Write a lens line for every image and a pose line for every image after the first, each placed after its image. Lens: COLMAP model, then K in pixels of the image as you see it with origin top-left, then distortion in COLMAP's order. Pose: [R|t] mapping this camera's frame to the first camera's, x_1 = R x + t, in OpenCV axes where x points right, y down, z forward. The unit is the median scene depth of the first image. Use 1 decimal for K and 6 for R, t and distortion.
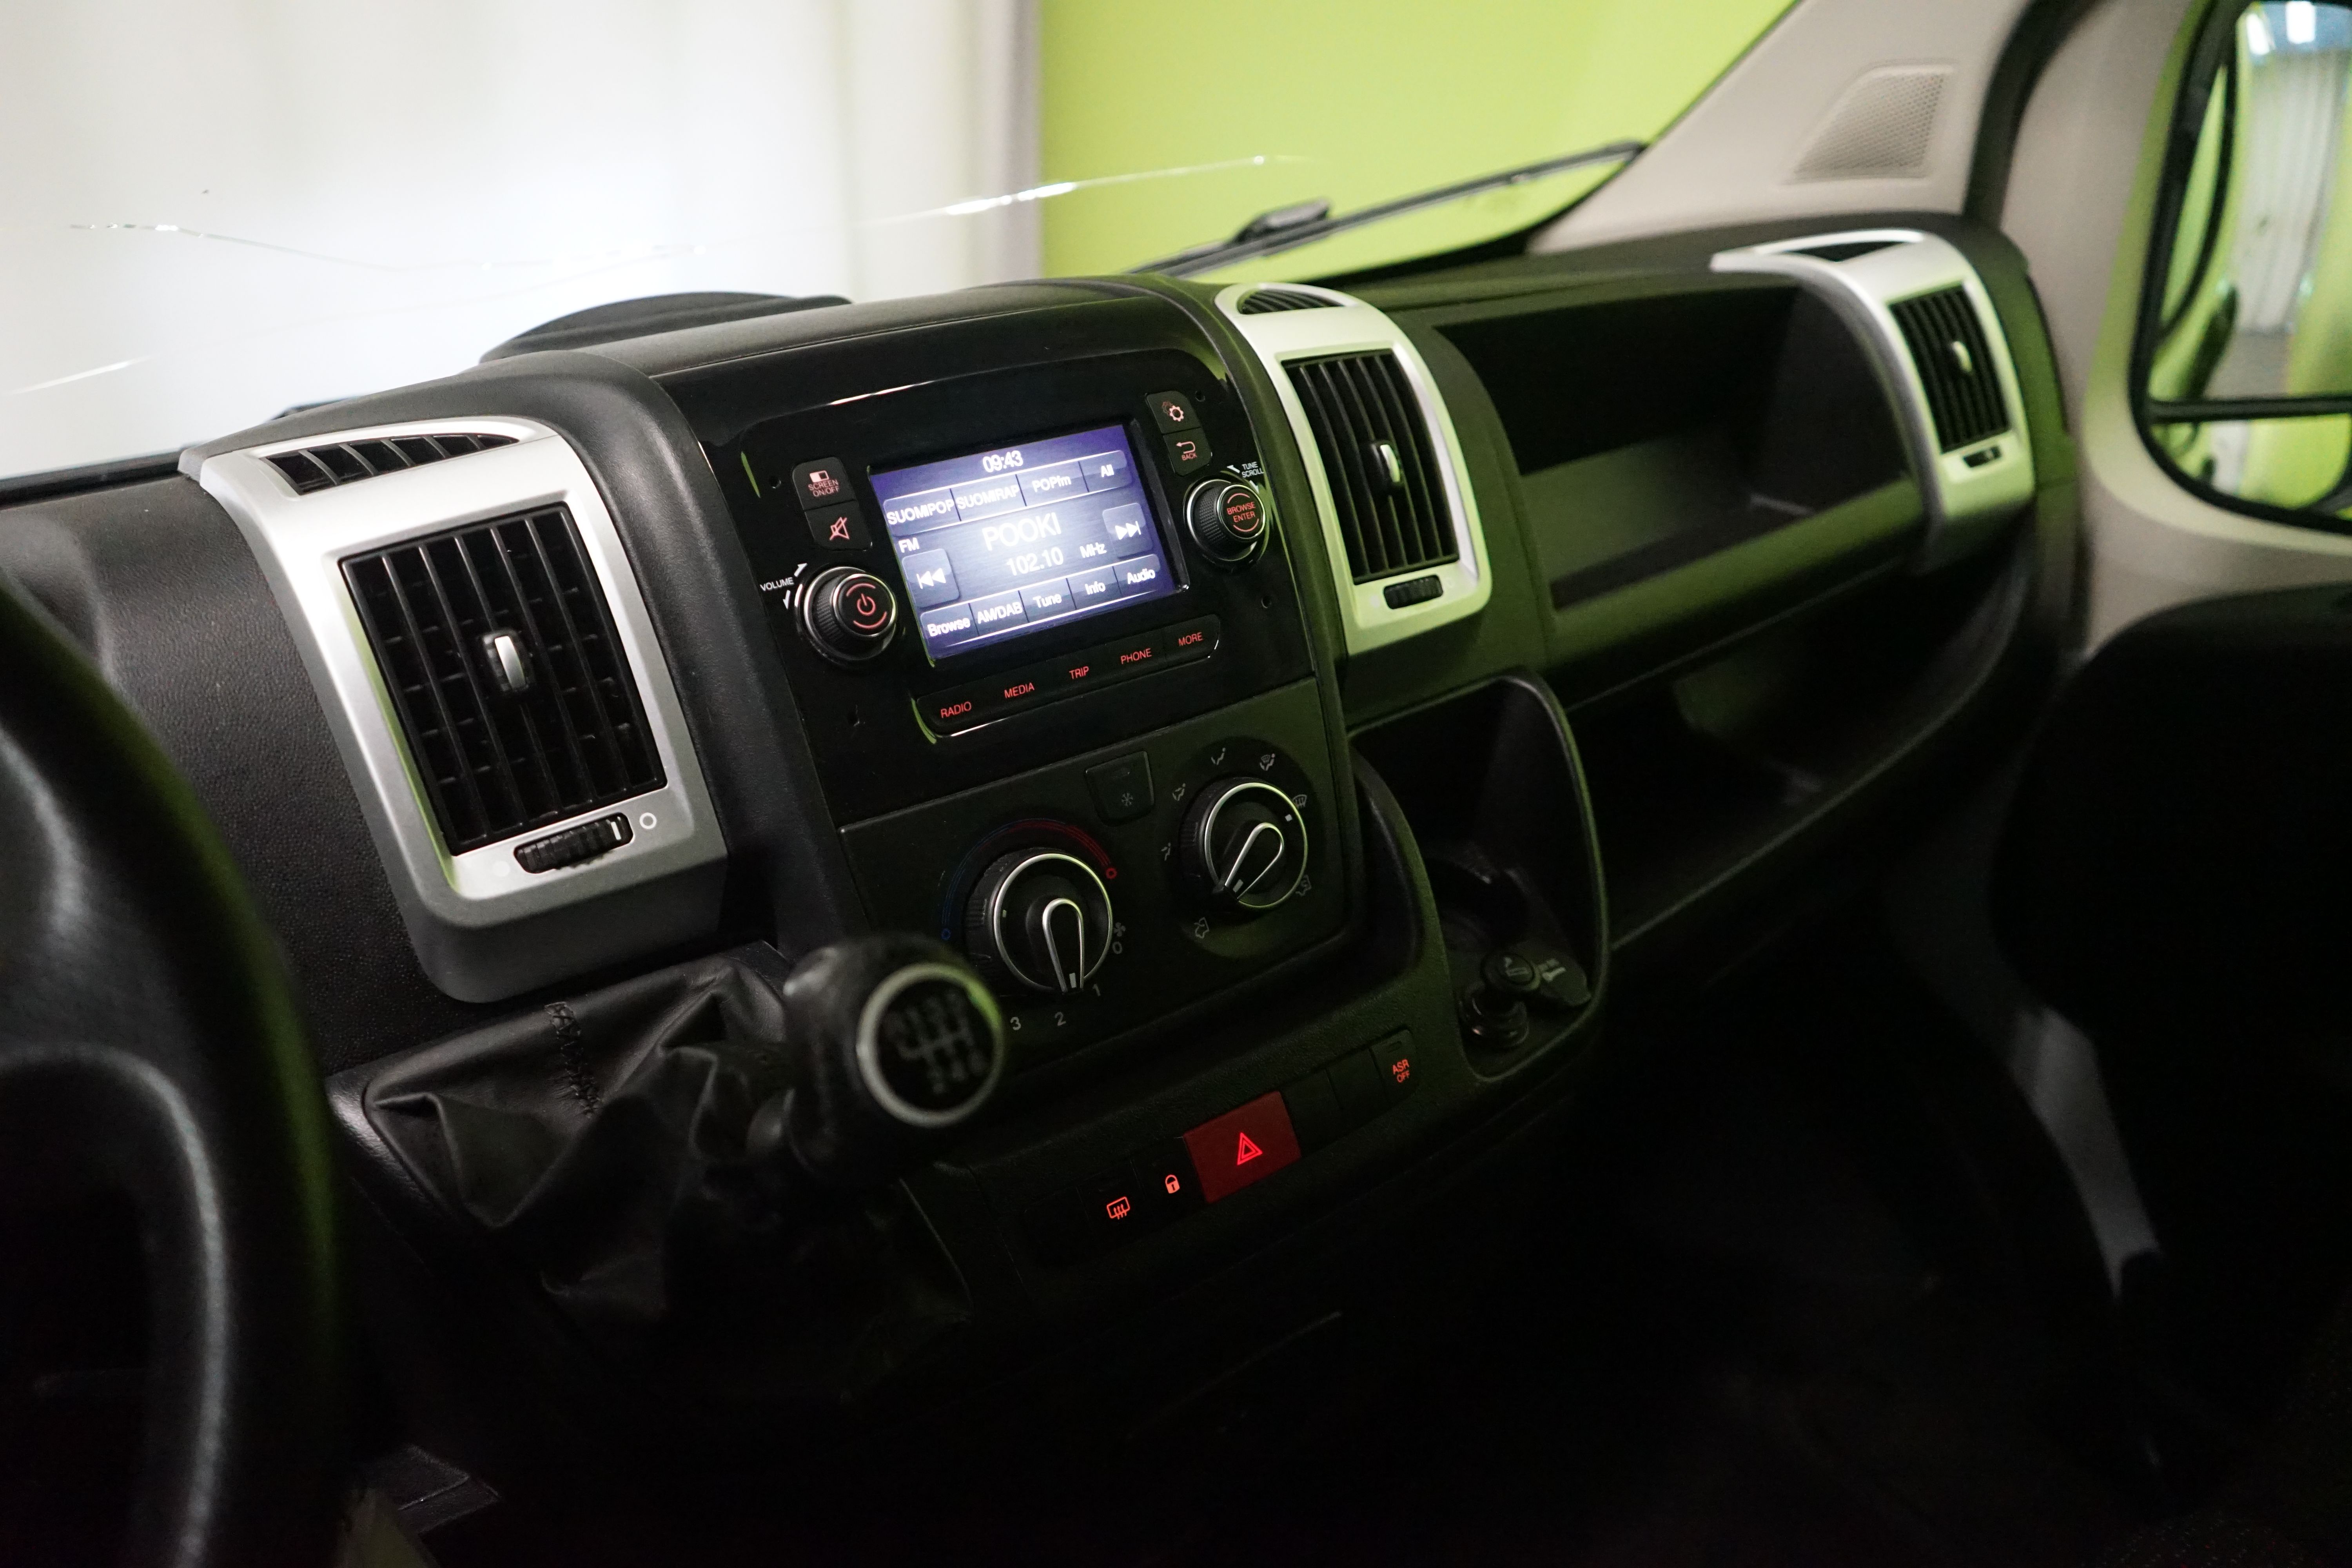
lens RADIAL K [[1921.8, 0, 1178.6], [0, 1921.8, 780.7], [0, 0, 1]] dist [0.005790, 0.005366]
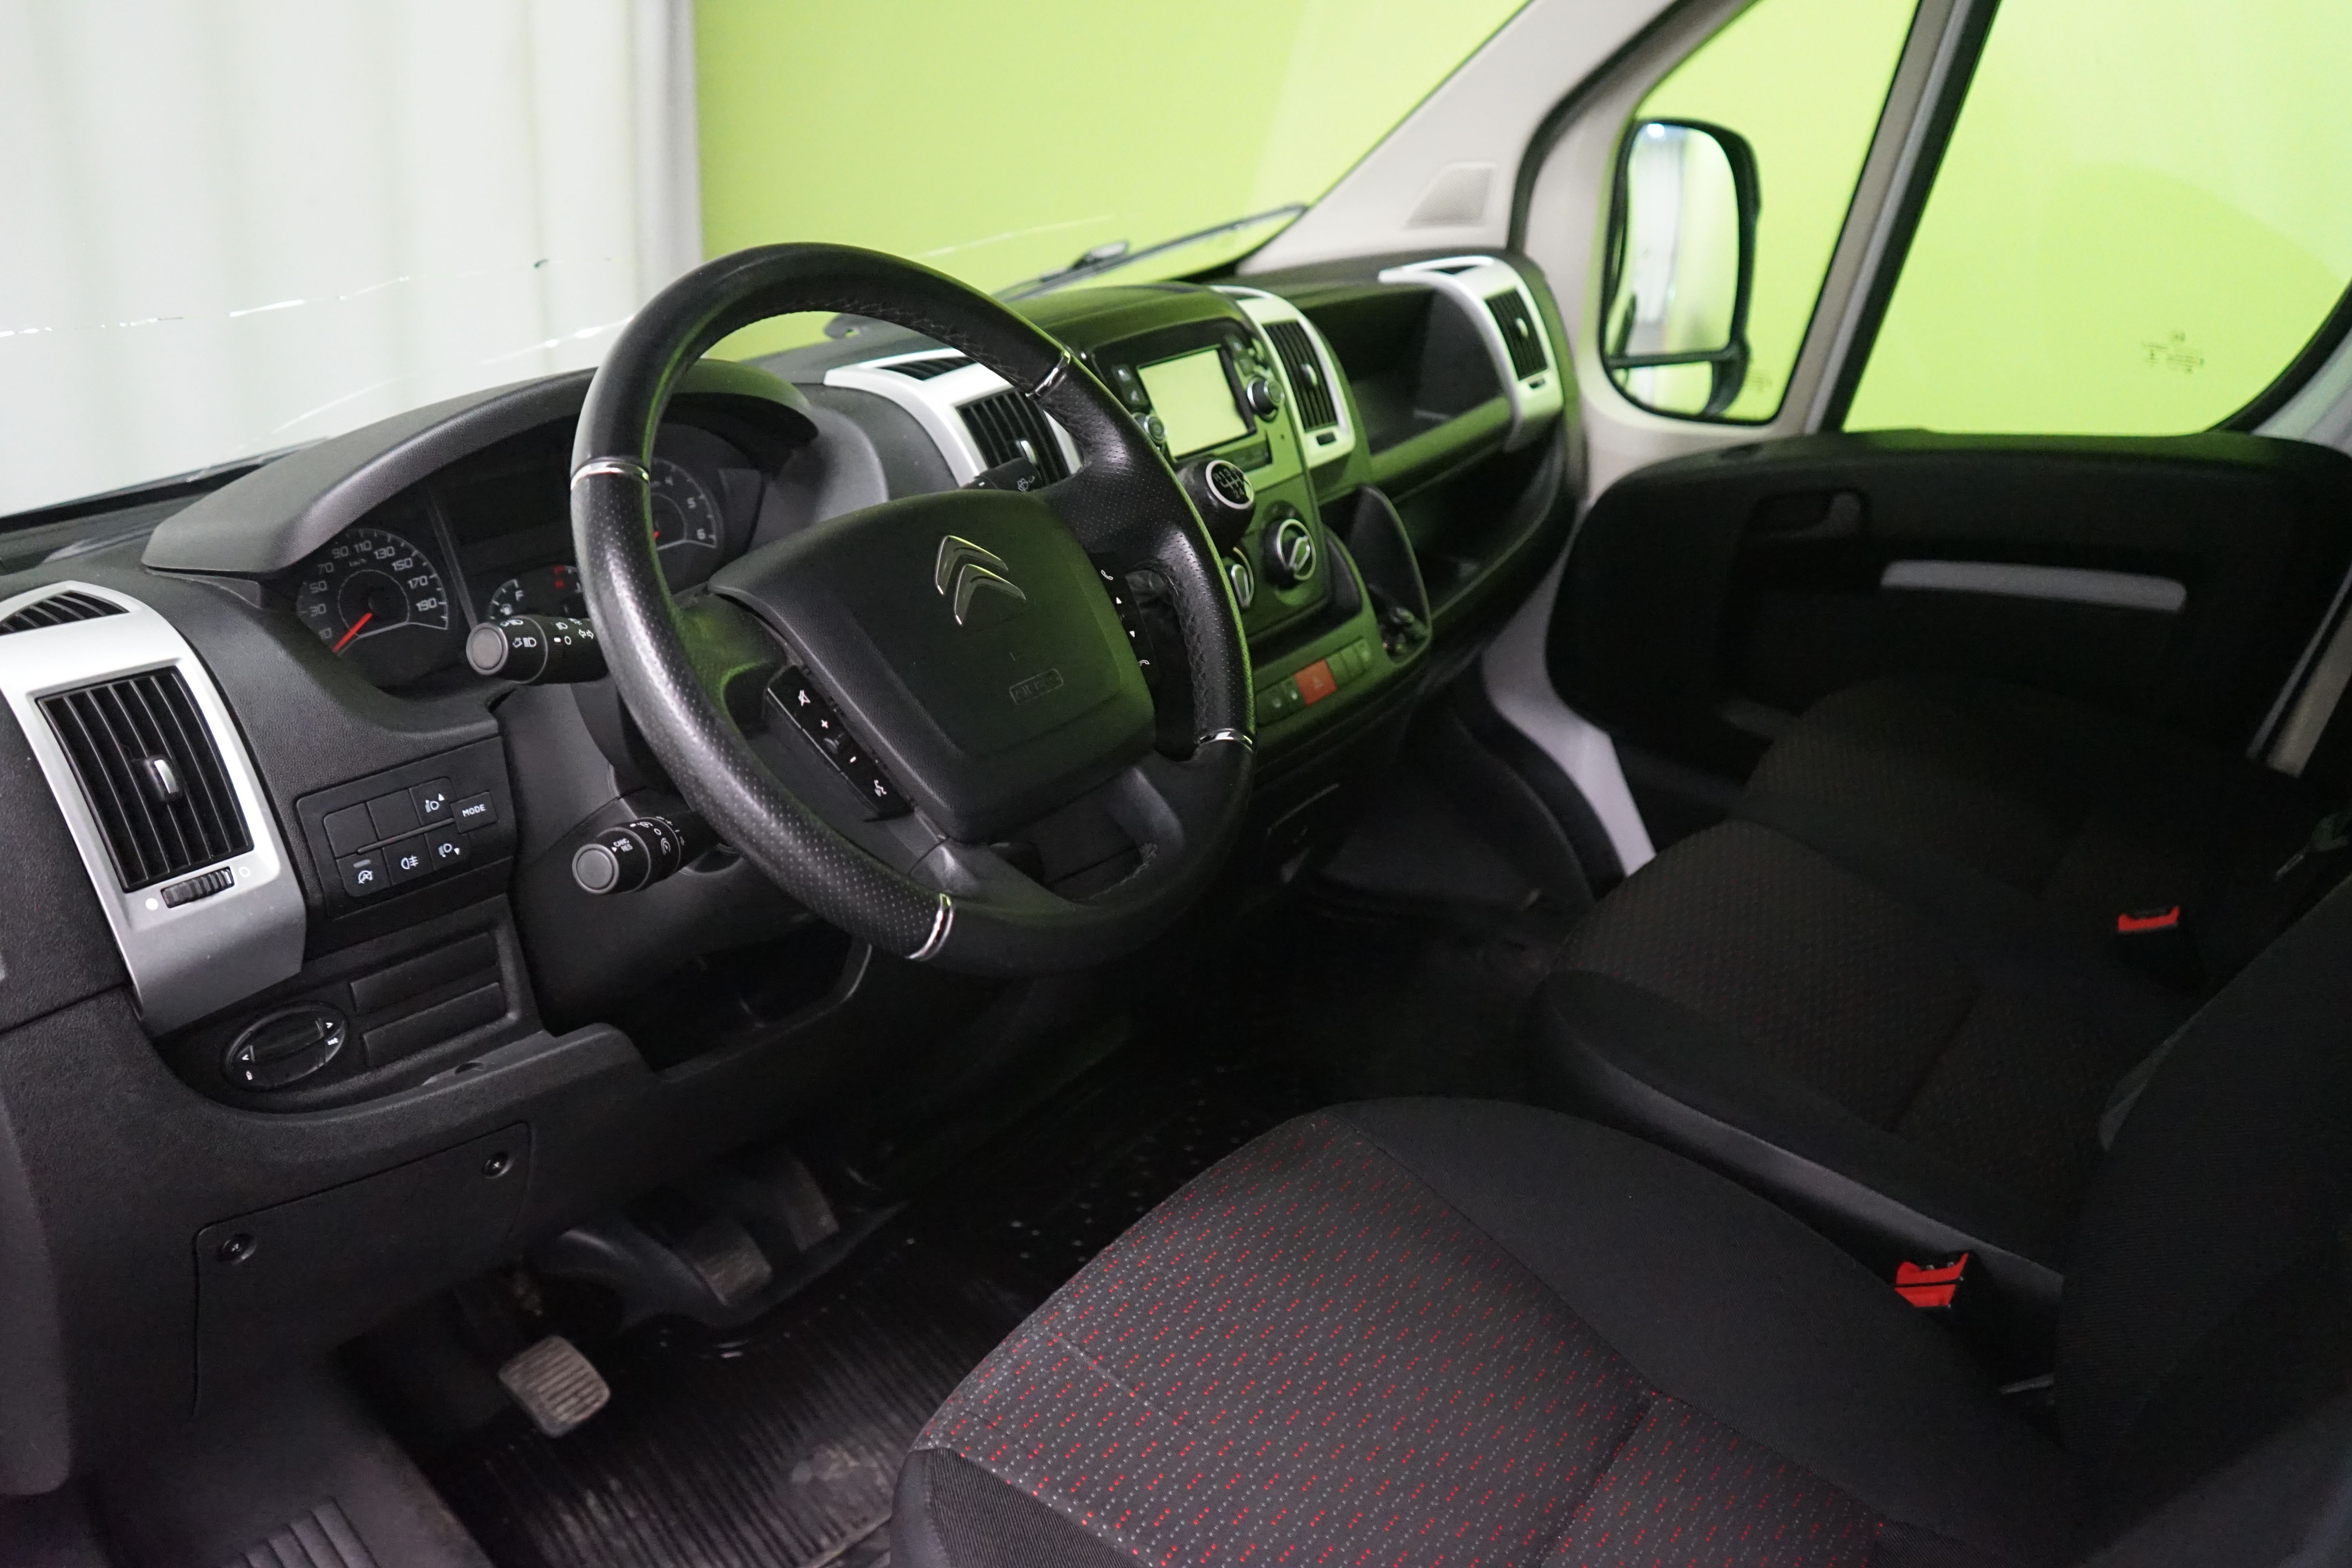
lens RADIAL K [[1921.8, 0, 1173.4], [0, 1921.8, 785.9], [0, 0, 1]] dist [0.005790, 0.005366]
pose [[0.956640, -0.084921, 0.278620, -0.412753], [0.088792, 0.996049, -0.001279, 0.166861], [-0.277410, 0.025963, 0.960401, -0.576826]]
